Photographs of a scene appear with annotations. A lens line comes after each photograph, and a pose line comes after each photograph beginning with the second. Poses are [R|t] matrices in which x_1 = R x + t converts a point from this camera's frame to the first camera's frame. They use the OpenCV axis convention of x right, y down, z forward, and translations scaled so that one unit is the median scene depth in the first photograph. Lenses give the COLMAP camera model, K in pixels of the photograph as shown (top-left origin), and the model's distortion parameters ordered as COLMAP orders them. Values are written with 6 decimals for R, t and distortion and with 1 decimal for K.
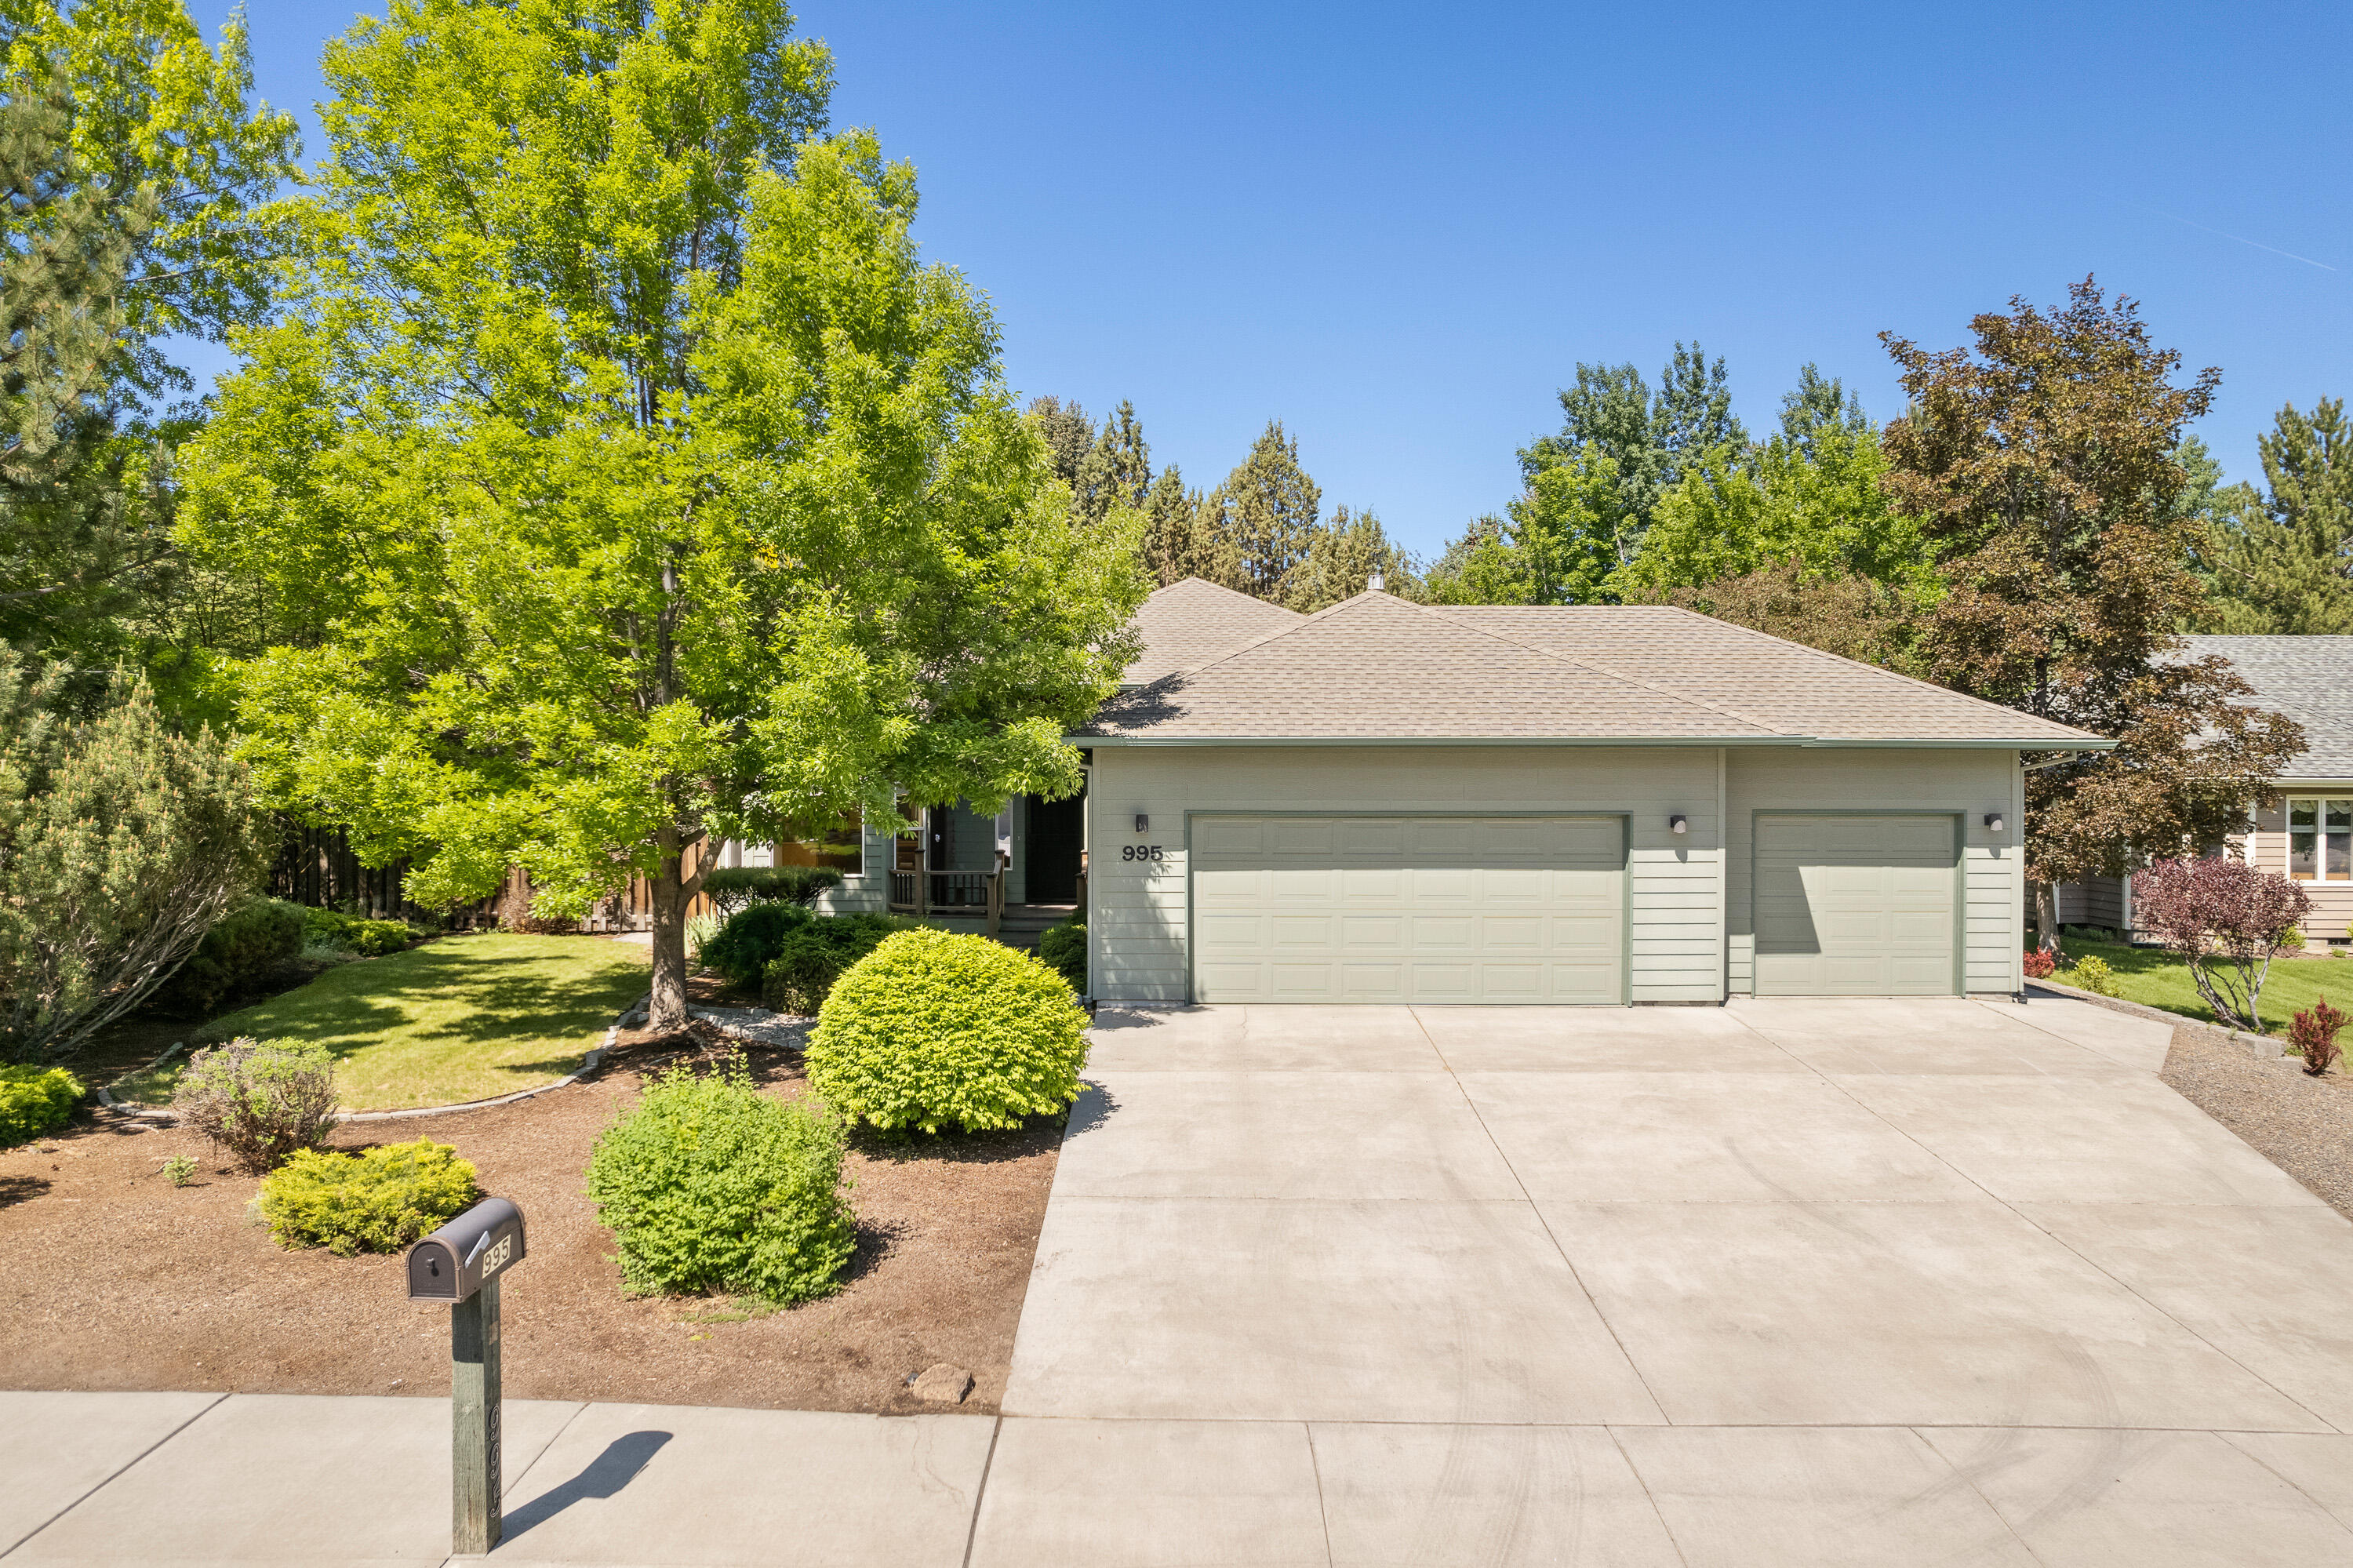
lens RADIAL K [[1608.8, 0, 1176.5], [0, 1608.8, 784.0], [0, 0, 1]] dist [-0.095836, 0.088052]
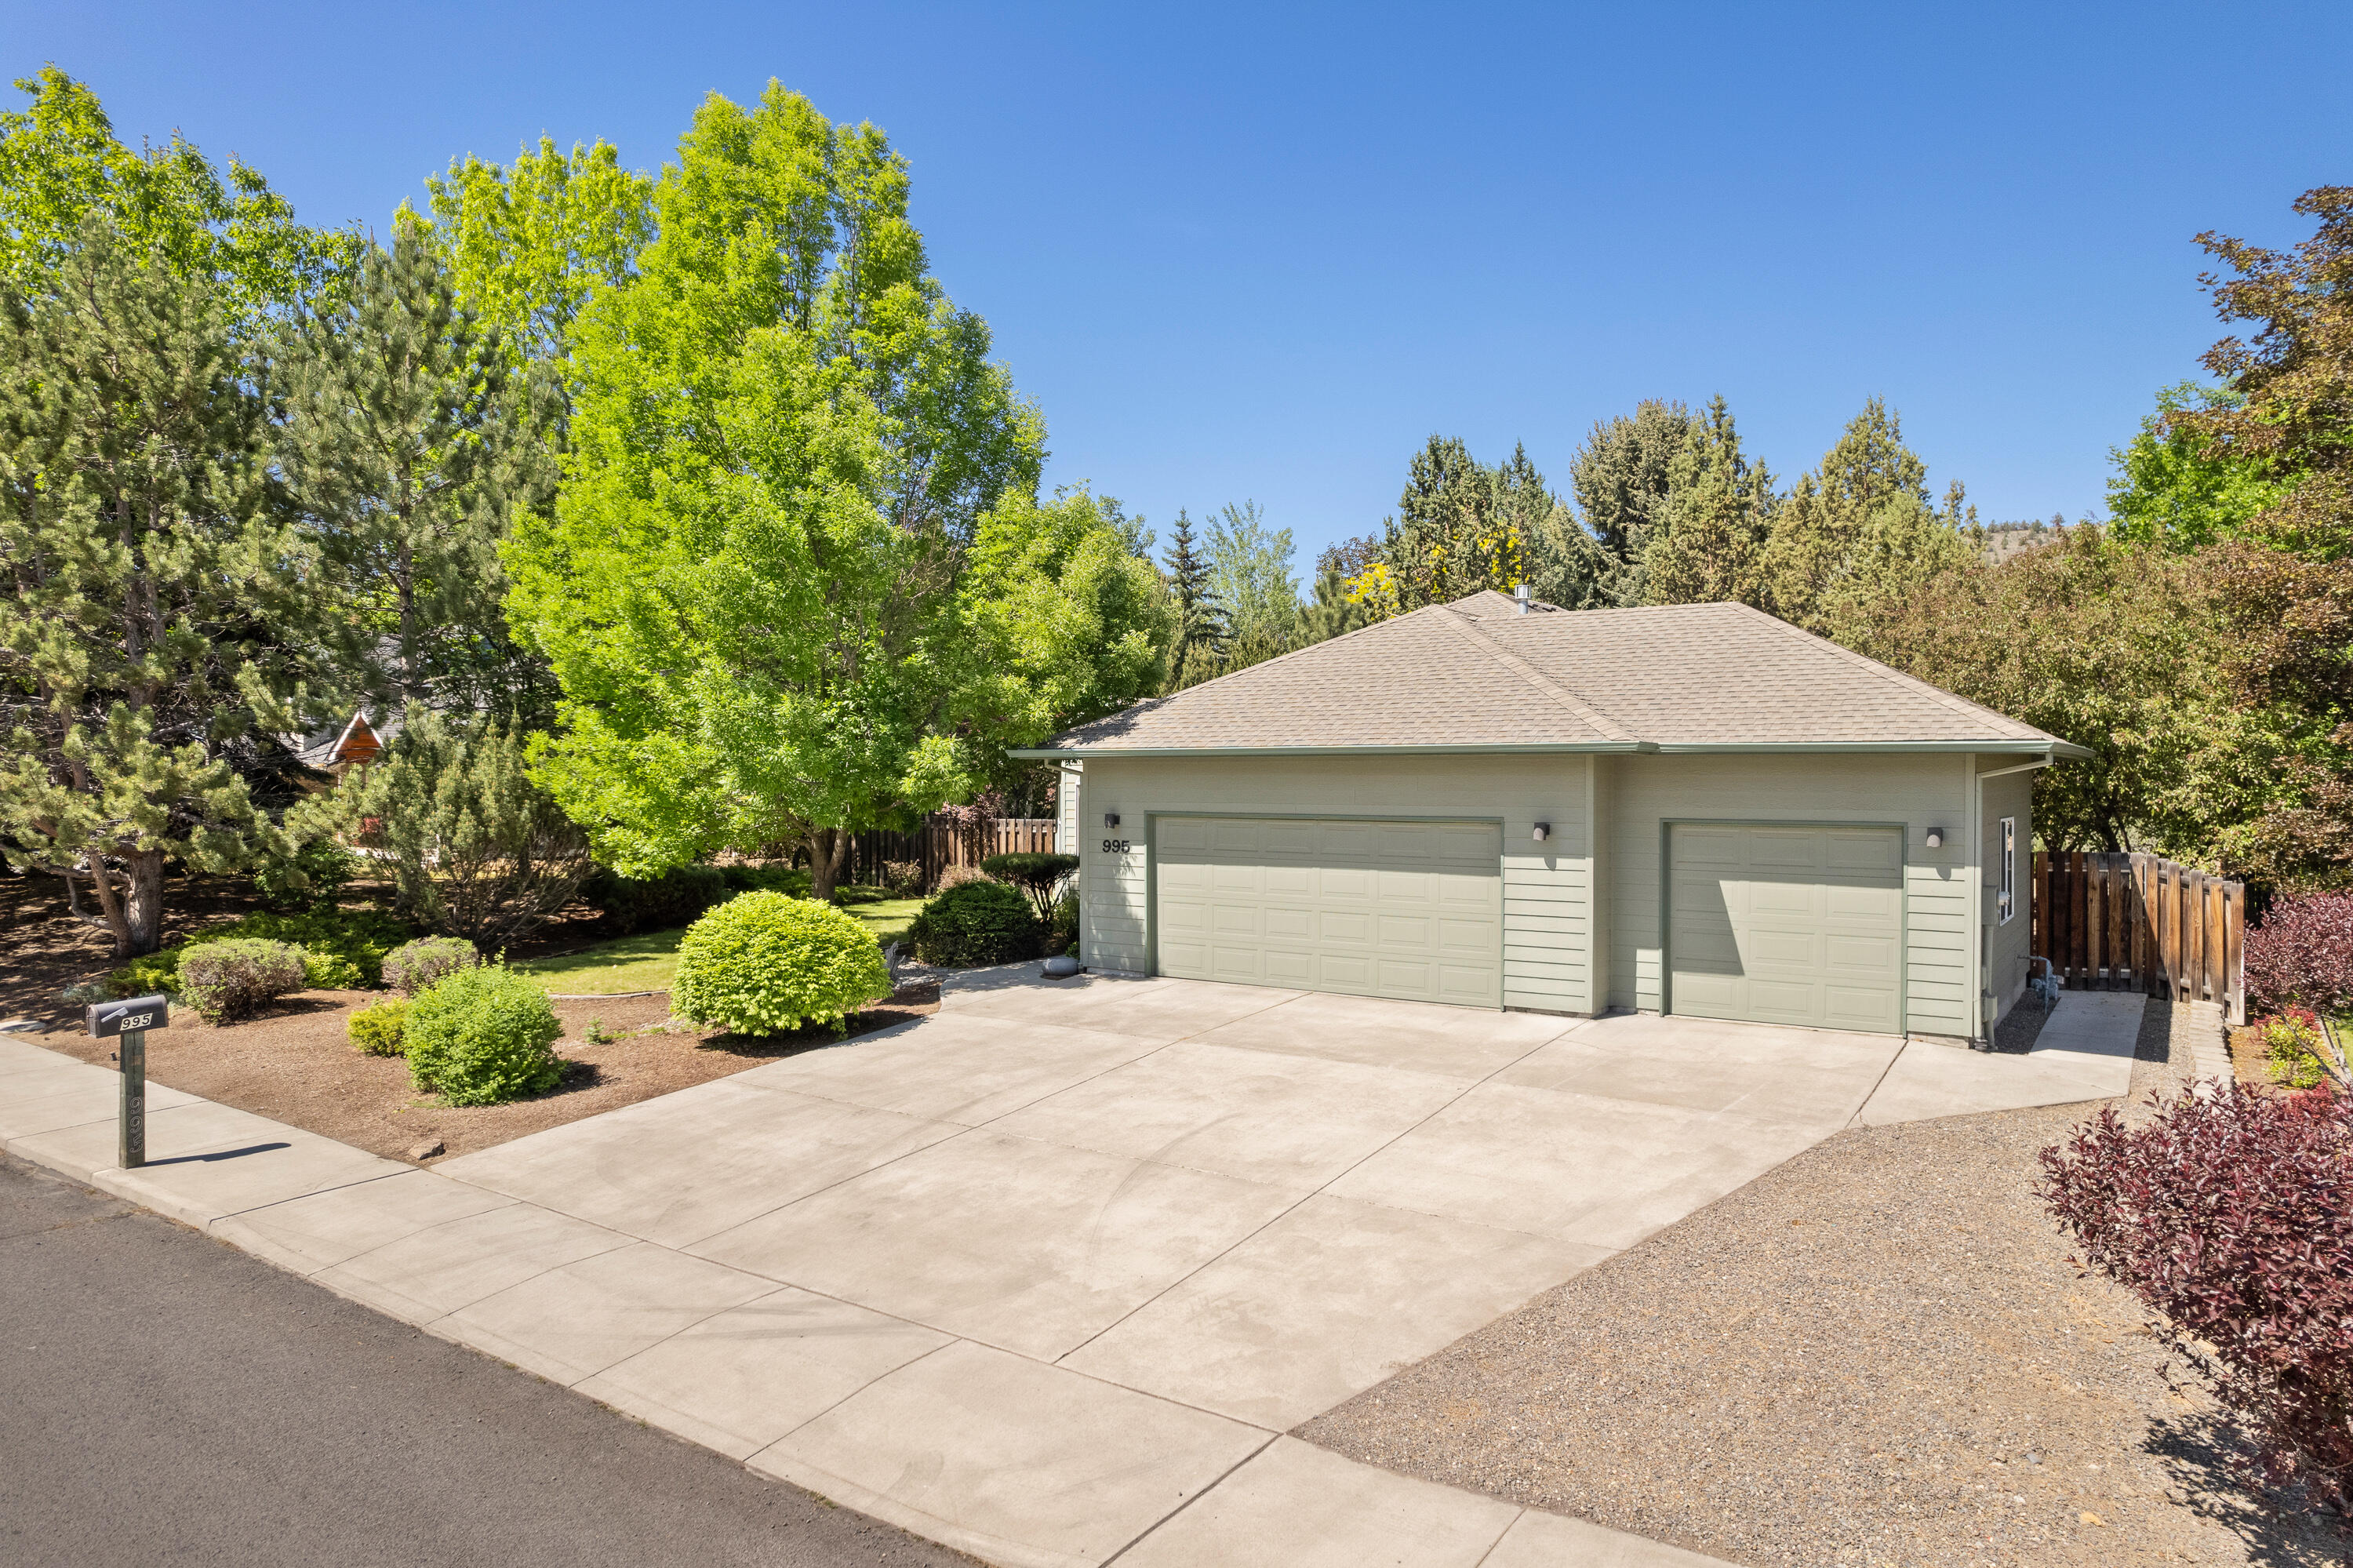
lens RADIAL K [[1608.8, 0, 1176.5], [0, 1608.8, 784.0], [0, 0, 1]] dist [-0.095836, 0.088052]
pose [[0.815654, 0.003901, -0.578527, 0.703595], [-0.004025, 0.999991, 0.001069, -0.004769], [0.578526, 0.001456, 0.815662, 0.051309]]
